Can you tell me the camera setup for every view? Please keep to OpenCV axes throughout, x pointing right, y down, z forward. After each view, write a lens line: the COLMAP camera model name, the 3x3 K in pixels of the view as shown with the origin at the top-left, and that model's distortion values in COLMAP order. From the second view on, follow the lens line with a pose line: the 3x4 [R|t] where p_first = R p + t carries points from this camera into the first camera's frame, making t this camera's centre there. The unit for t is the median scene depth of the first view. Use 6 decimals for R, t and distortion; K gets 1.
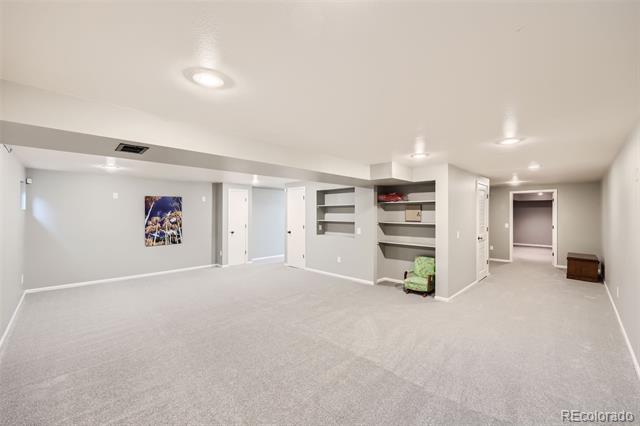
lens RADIAL K [[258.9, 0, 321.3], [0, 258.9, 213.0], [0, 0, 1]] dist [-0.000340, 0.000590]
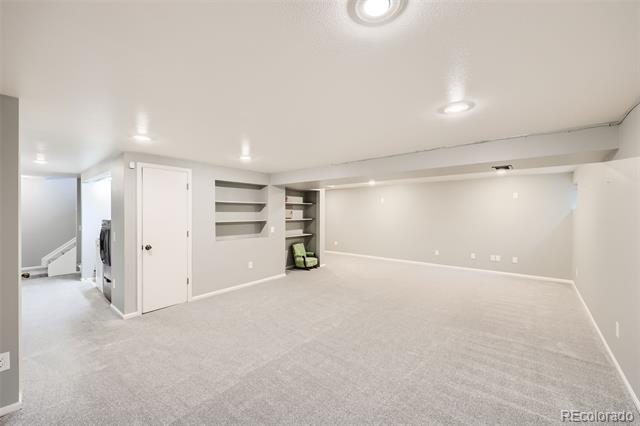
lens RADIAL K [[258.9, 0, 321.1], [0, 258.9, 212.8], [0, 0, 1]] dist [-0.000340, 0.000590]
pose [[-0.089561, -0.011936, 0.995910, -0.823287], [-0.010497, 0.999884, 0.011040, -0.008343], [-0.995926, -0.009466, -0.089676, 0.843337]]
